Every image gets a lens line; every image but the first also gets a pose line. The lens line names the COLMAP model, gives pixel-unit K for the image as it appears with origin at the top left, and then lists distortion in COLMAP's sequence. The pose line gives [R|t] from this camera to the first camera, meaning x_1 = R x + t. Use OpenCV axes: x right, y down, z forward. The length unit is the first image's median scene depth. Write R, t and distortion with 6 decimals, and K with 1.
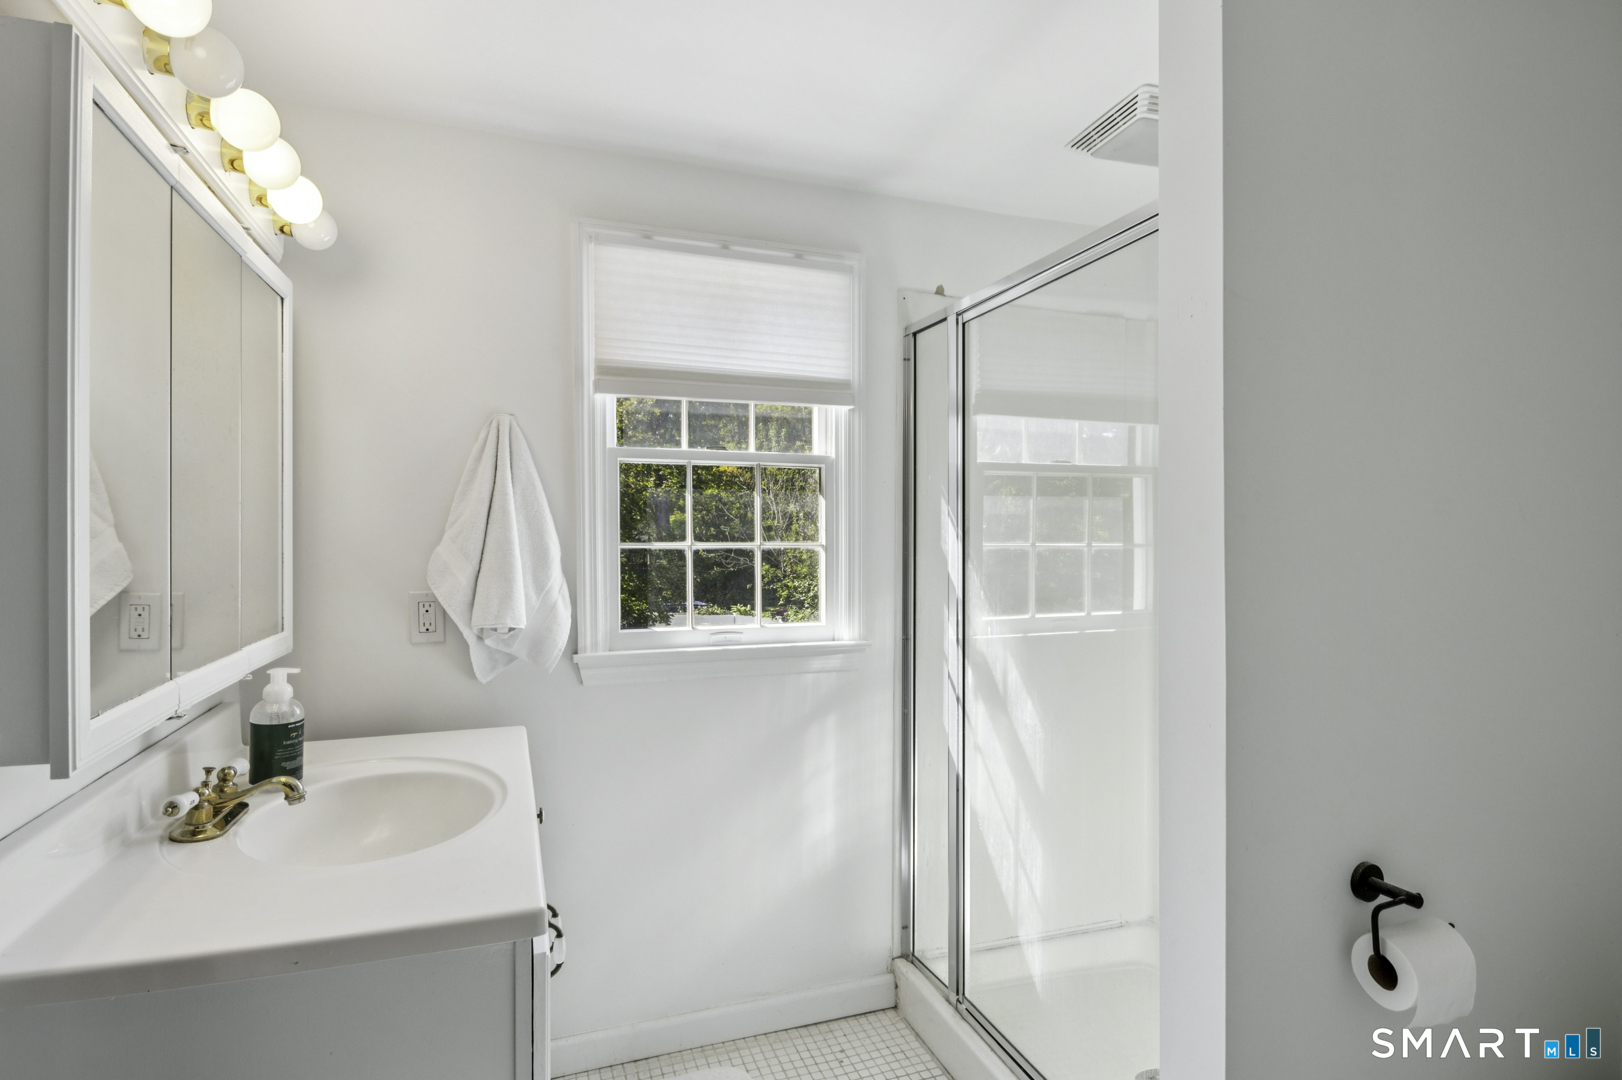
lens RADIAL K [[840.4, 0, 826.3], [0, 840.4, 549.8], [0, 0, 1]] dist [-0.003675, -0.001173]
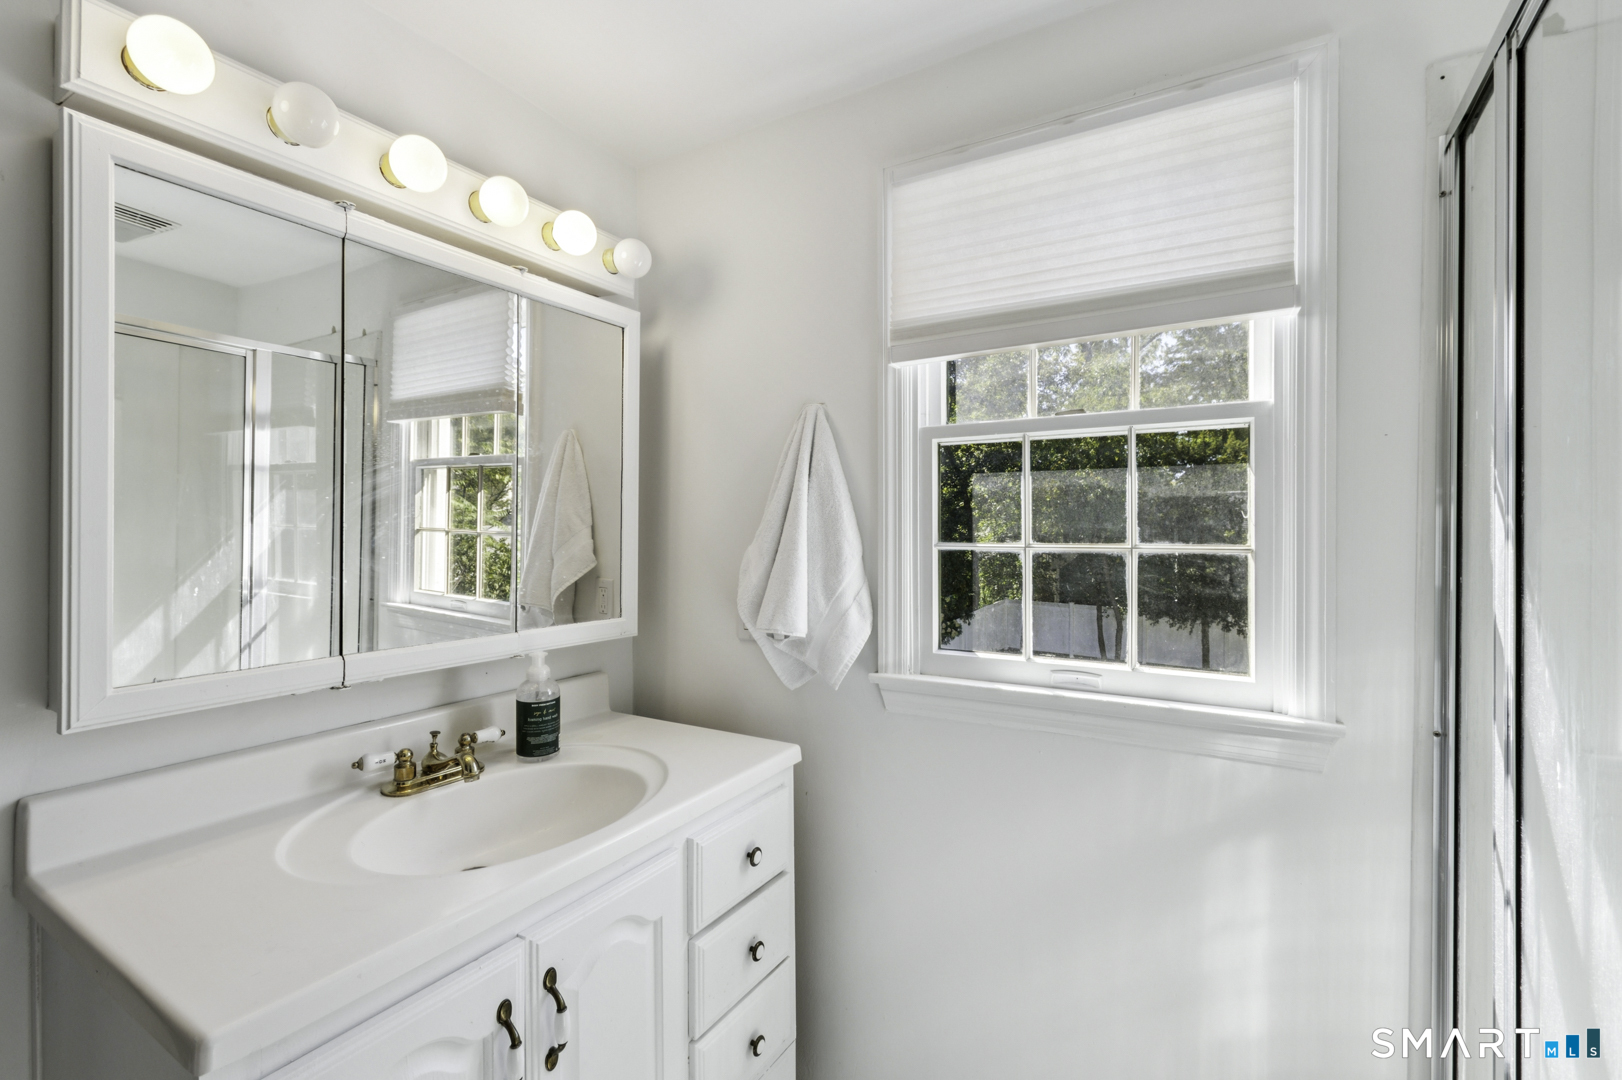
lens RADIAL K [[720.0, 0, 805.8], [0, 720.0, 536.0], [0, 0, 1]] dist [0.011662, -0.003213]
pose [[0.619284, 0.000543, -0.785167, 0.211107], [-0.014469, 0.999838, -0.010721, -0.005581], [0.785034, 0.018000, 0.619191, 0.438326]]
